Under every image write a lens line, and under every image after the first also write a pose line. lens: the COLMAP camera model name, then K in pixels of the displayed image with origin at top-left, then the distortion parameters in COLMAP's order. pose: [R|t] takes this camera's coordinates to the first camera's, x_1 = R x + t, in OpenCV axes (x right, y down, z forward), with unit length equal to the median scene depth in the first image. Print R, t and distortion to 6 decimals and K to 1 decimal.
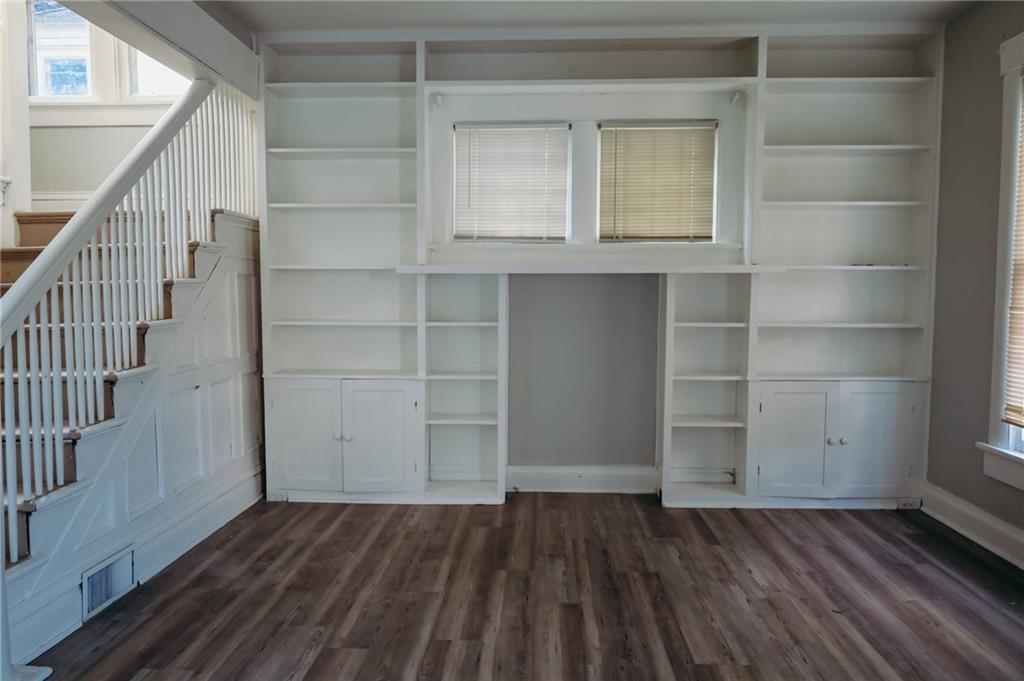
lens RADIAL K [[709.4, 0, 504.4], [0, 709.4, 339.4], [0, 0, 1]] dist [-0.002956, -0.003430]
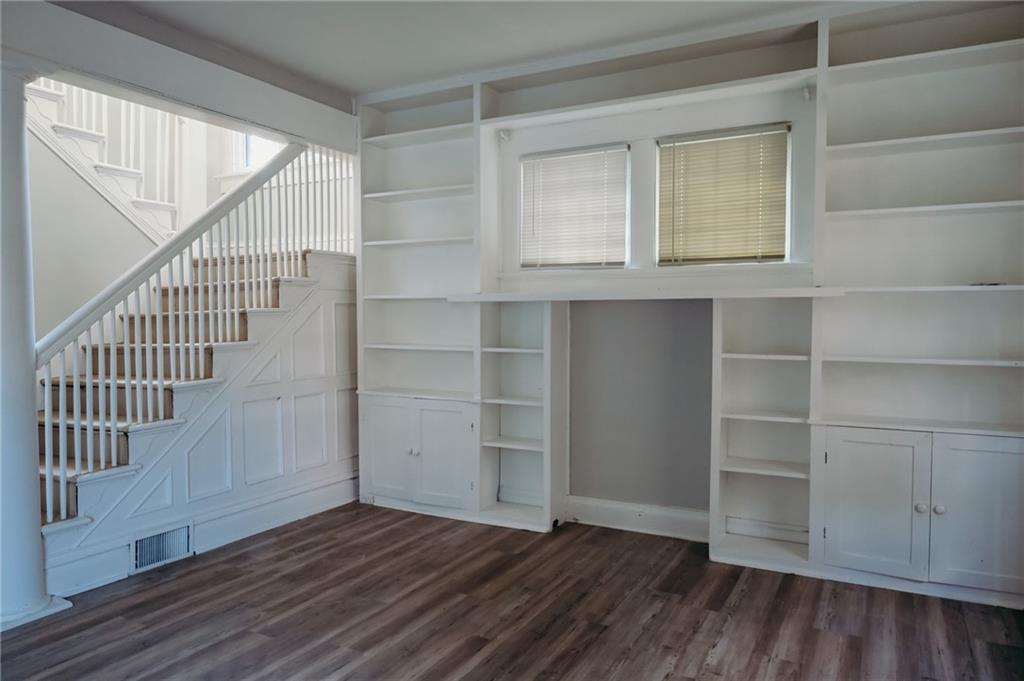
lens RADIAL K [[693.8, 0, 512.0], [0, 693.8, 340.5], [0, 0, 1]] dist [-0.003885, -0.002180]
pose [[0.900153, 0.014173, -0.435343, 0.383610], [-0.028628, 0.999234, -0.026662, -0.009352], [0.434632, 0.036463, 0.899870, 0.100359]]
